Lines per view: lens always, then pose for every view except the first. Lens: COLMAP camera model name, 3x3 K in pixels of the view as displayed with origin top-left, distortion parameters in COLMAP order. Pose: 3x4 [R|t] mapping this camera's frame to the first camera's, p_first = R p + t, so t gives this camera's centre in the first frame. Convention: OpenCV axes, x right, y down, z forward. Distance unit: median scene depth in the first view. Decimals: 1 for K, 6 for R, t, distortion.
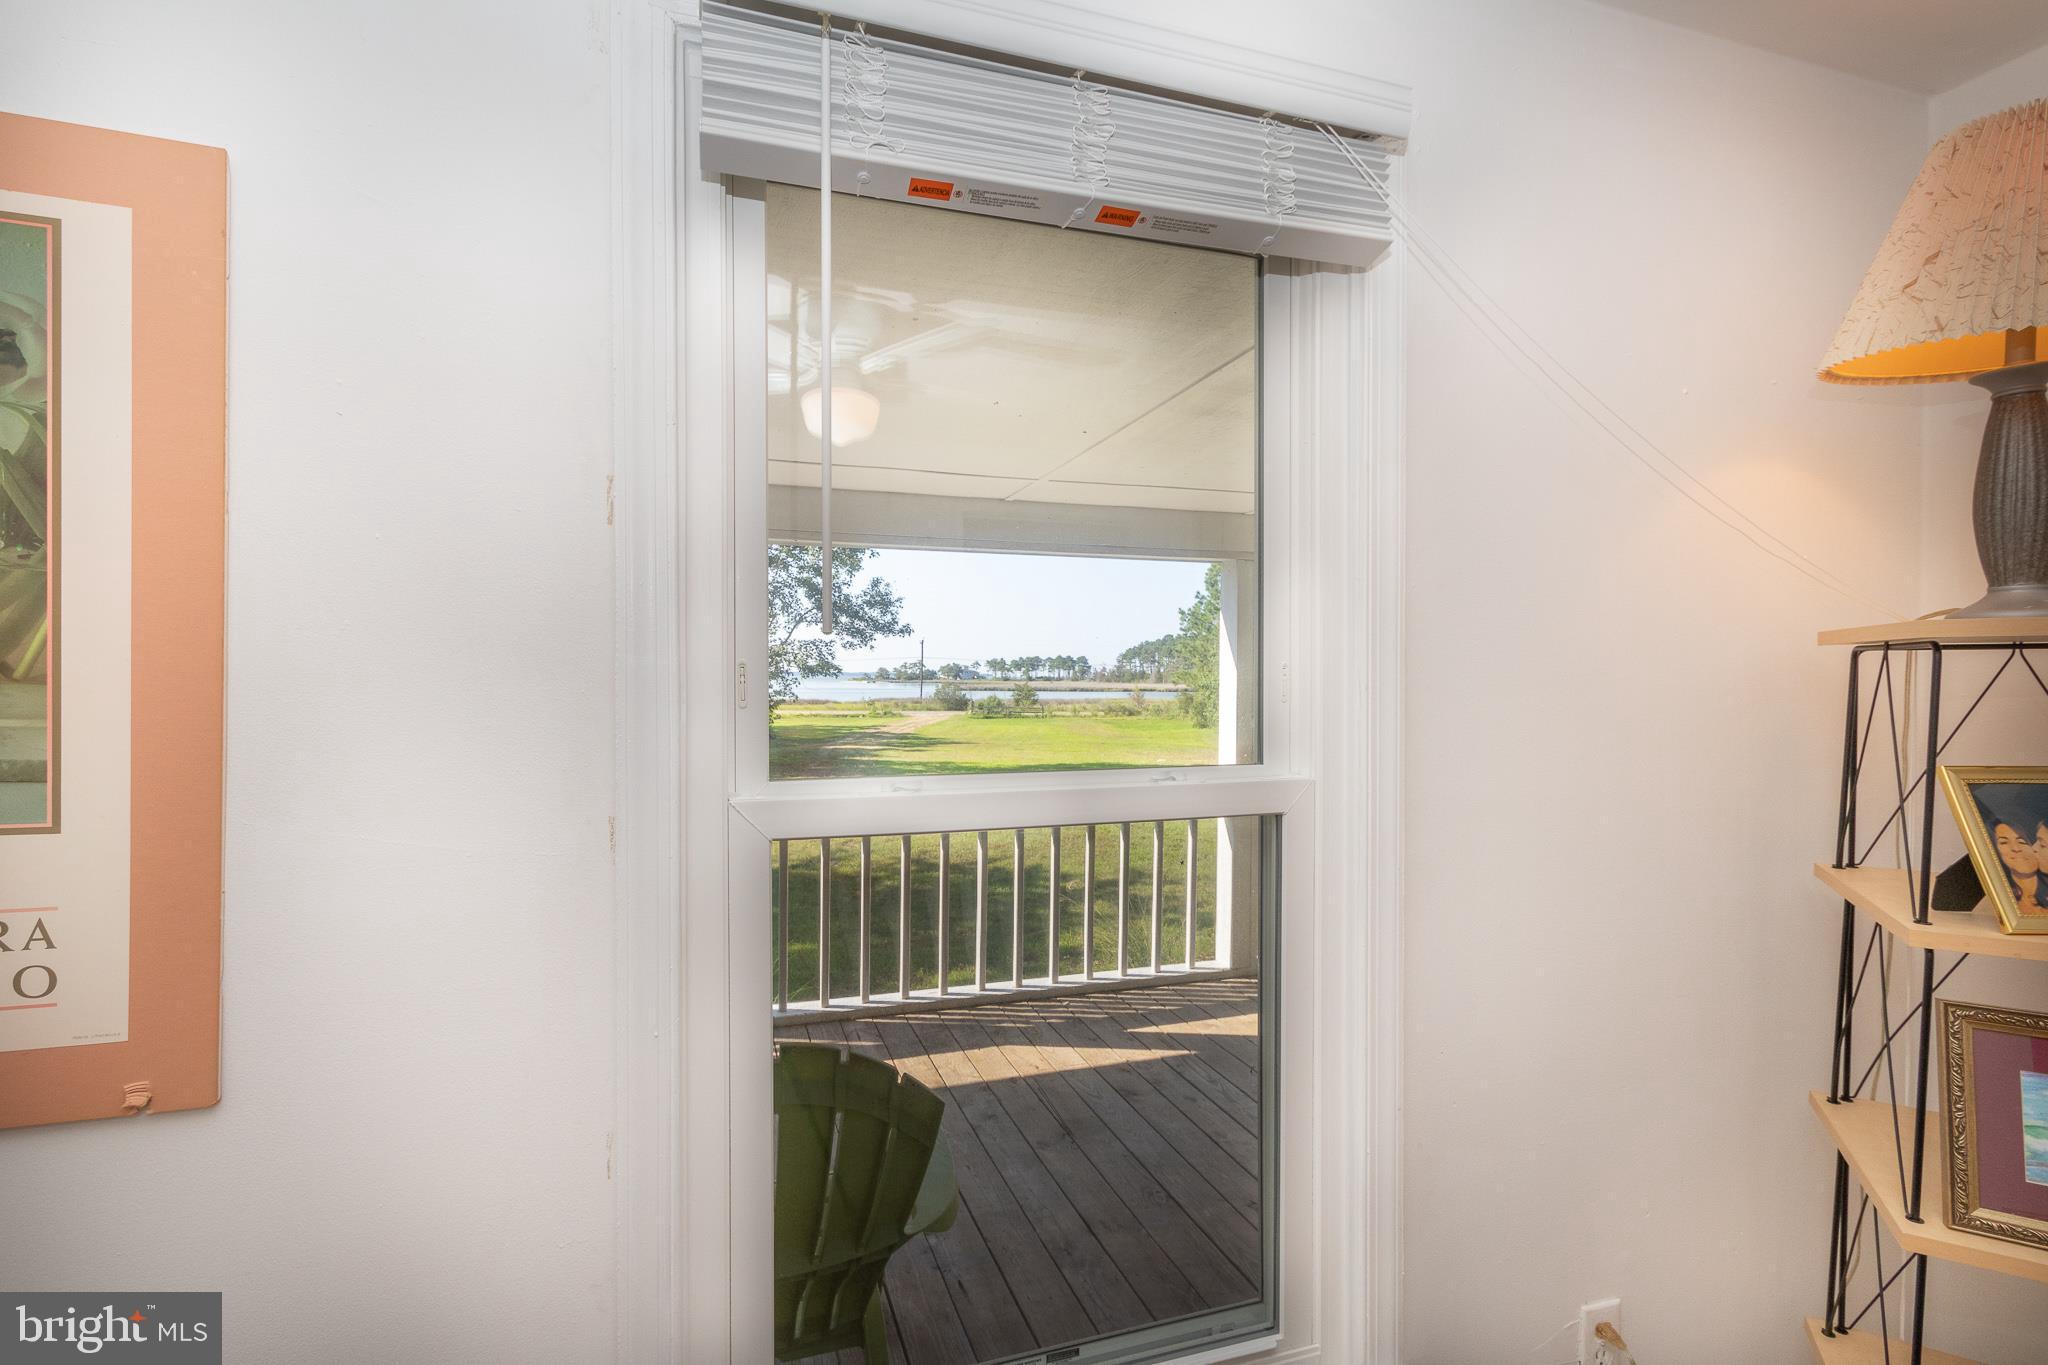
lens RADIAL K [[920.1, 0, 999.9], [0, 920.1, 683.3], [0, 0, 1]] dist [-0.000044, 0.000316]
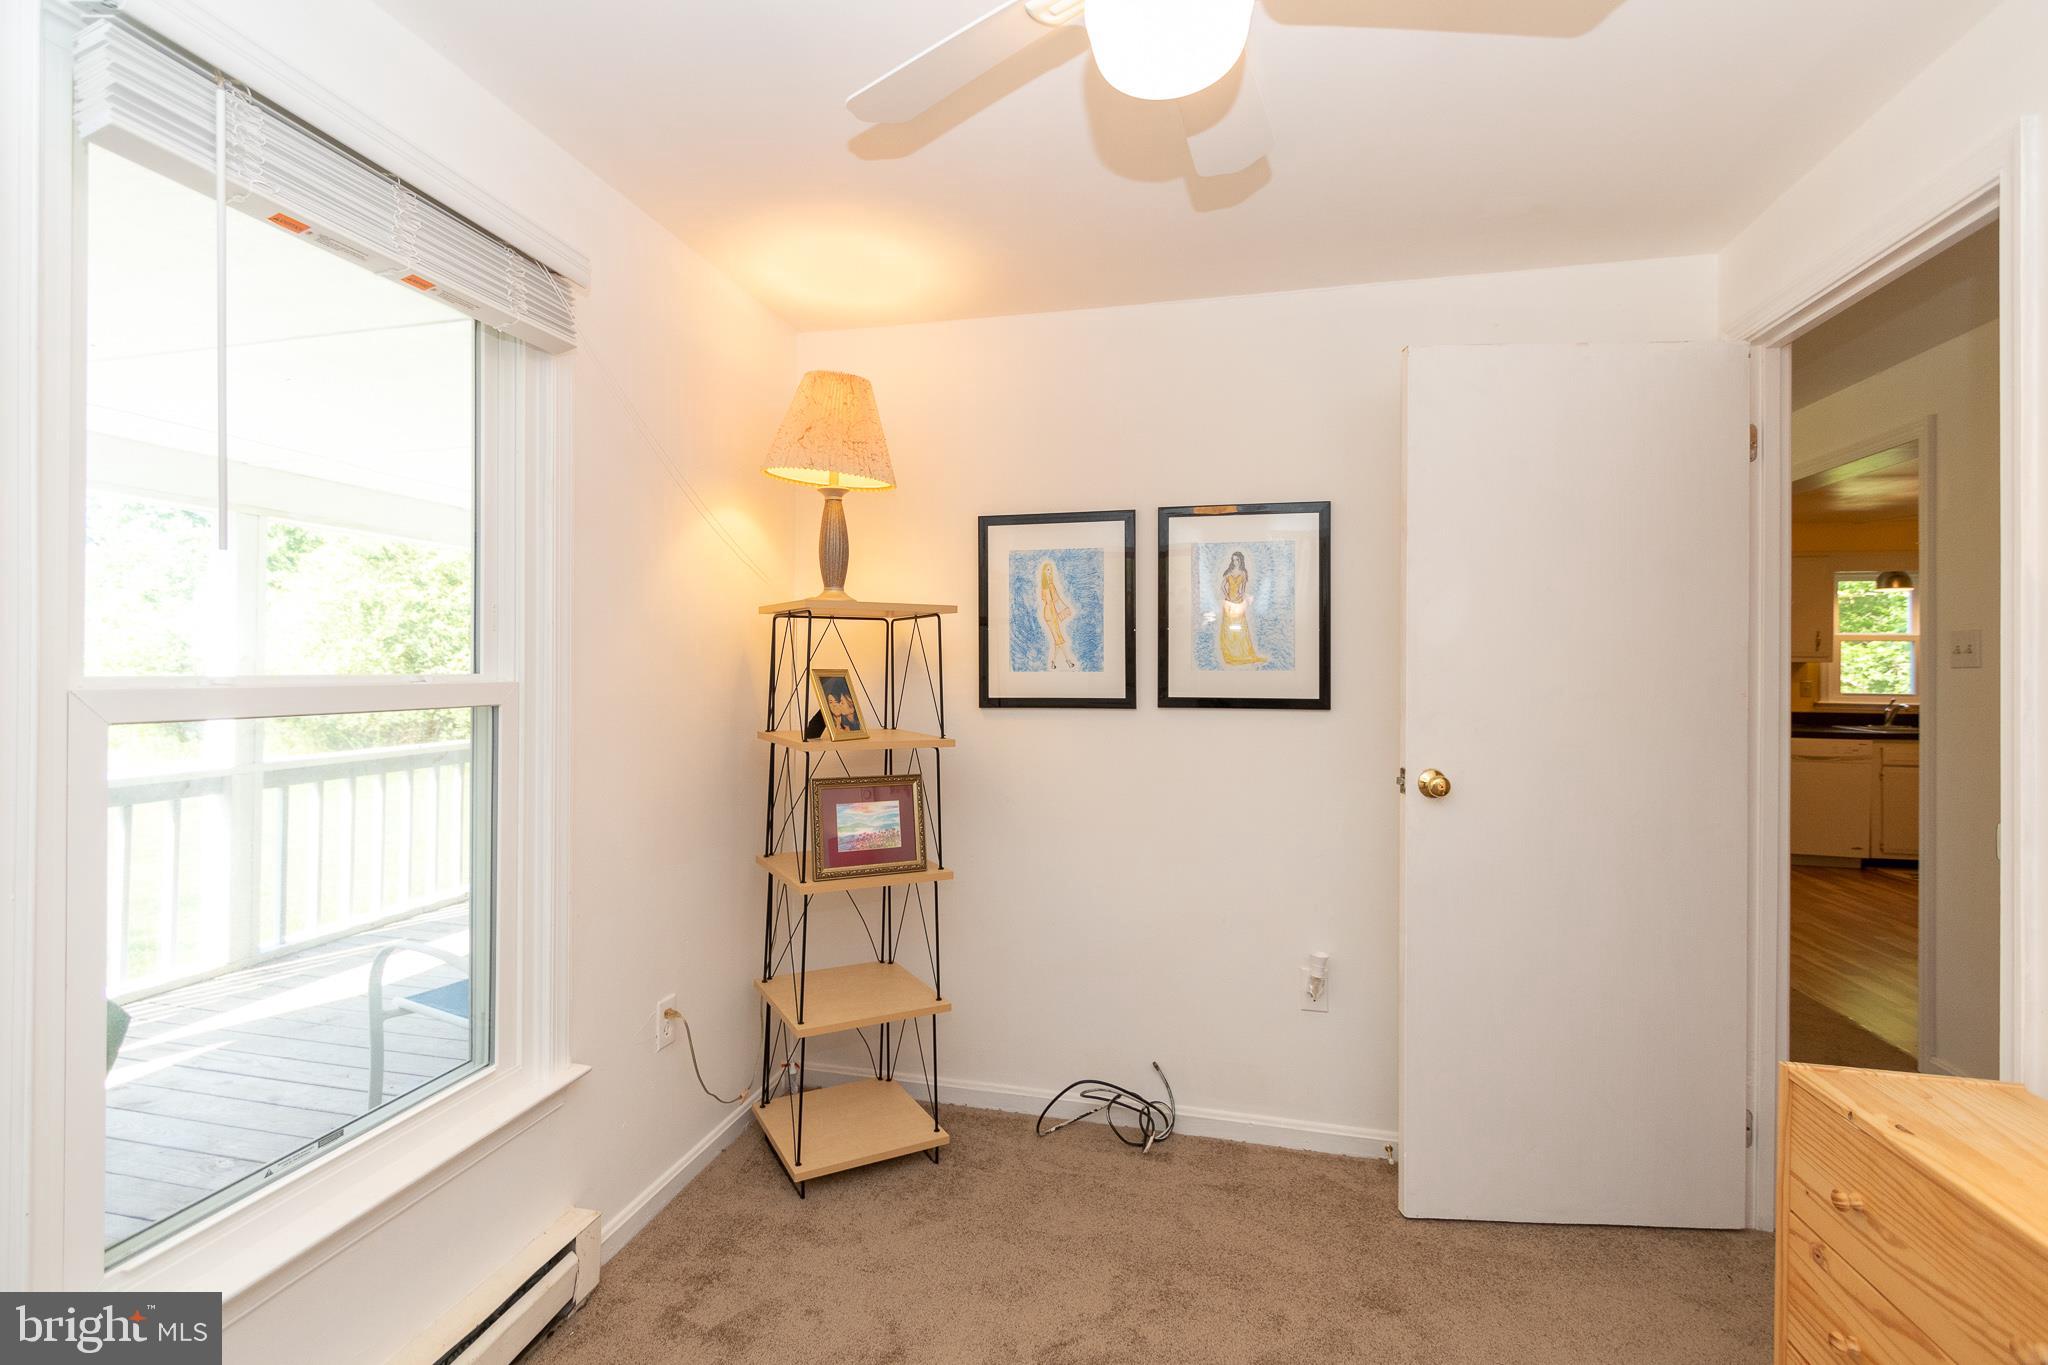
lens RADIAL K [[951.7, 0, 1017.4], [0, 951.7, 684.5], [0, 0, 1]] dist [0.046592, -0.000003]
pose [[0.508284, -0.008925, 0.861143, -0.642051], [0.006305, 0.999958, 0.006642, 0.116289], [-0.861166, 0.002053, 0.508319, -0.540356]]
